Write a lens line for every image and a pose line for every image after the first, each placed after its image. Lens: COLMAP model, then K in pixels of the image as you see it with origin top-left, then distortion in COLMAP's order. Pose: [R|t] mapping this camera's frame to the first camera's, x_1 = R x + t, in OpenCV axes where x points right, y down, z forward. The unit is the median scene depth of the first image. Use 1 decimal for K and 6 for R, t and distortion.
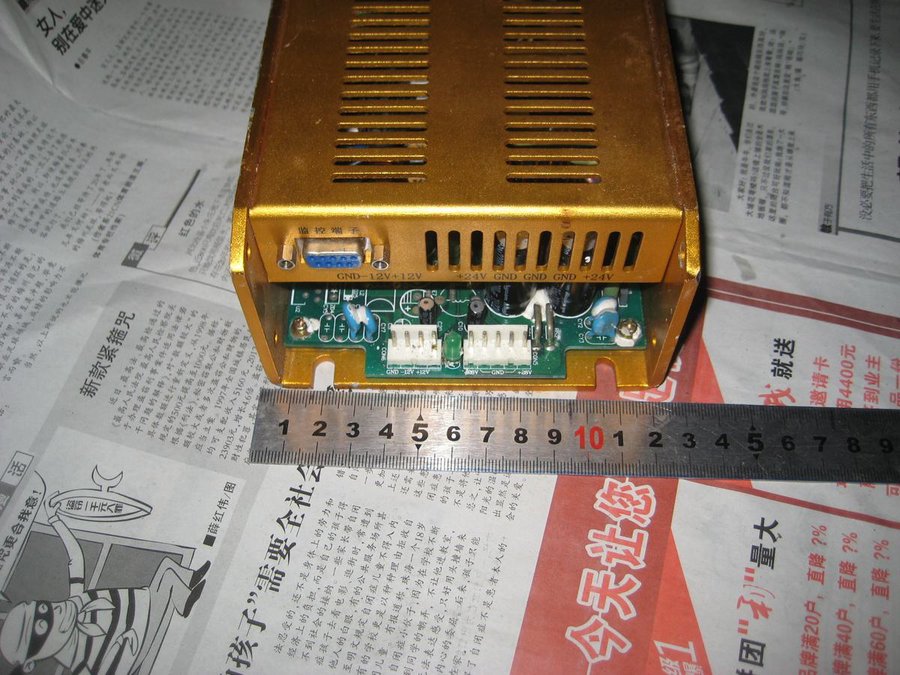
lens RADIAL K [[977.5, 0, 451.9], [0, 977.5, 337.8], [0, 0, 1]] dist [-0.064759, 0.000000]
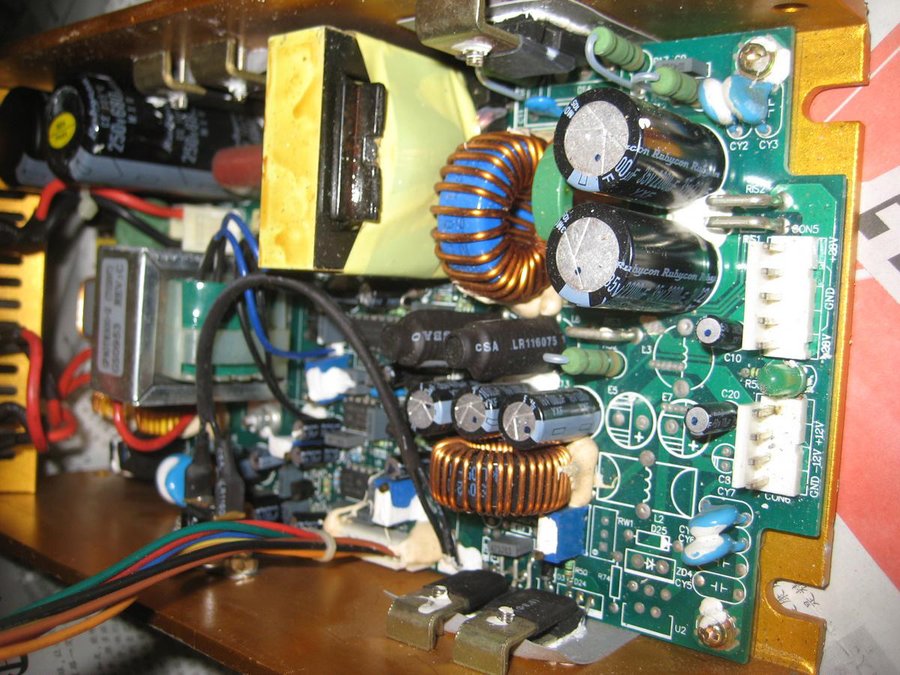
lens RADIAL K [[977.5, 0, 448.0], [0, 977.5, 338.9], [0, 0, 1]] dist [-0.064759, 0.000000]
pose [[0.047690, -0.997753, -0.047059, 0.038632], [0.984650, 0.054878, -0.165686, -0.082446], [0.167896, -0.038435, 0.985055, 0.419196]]
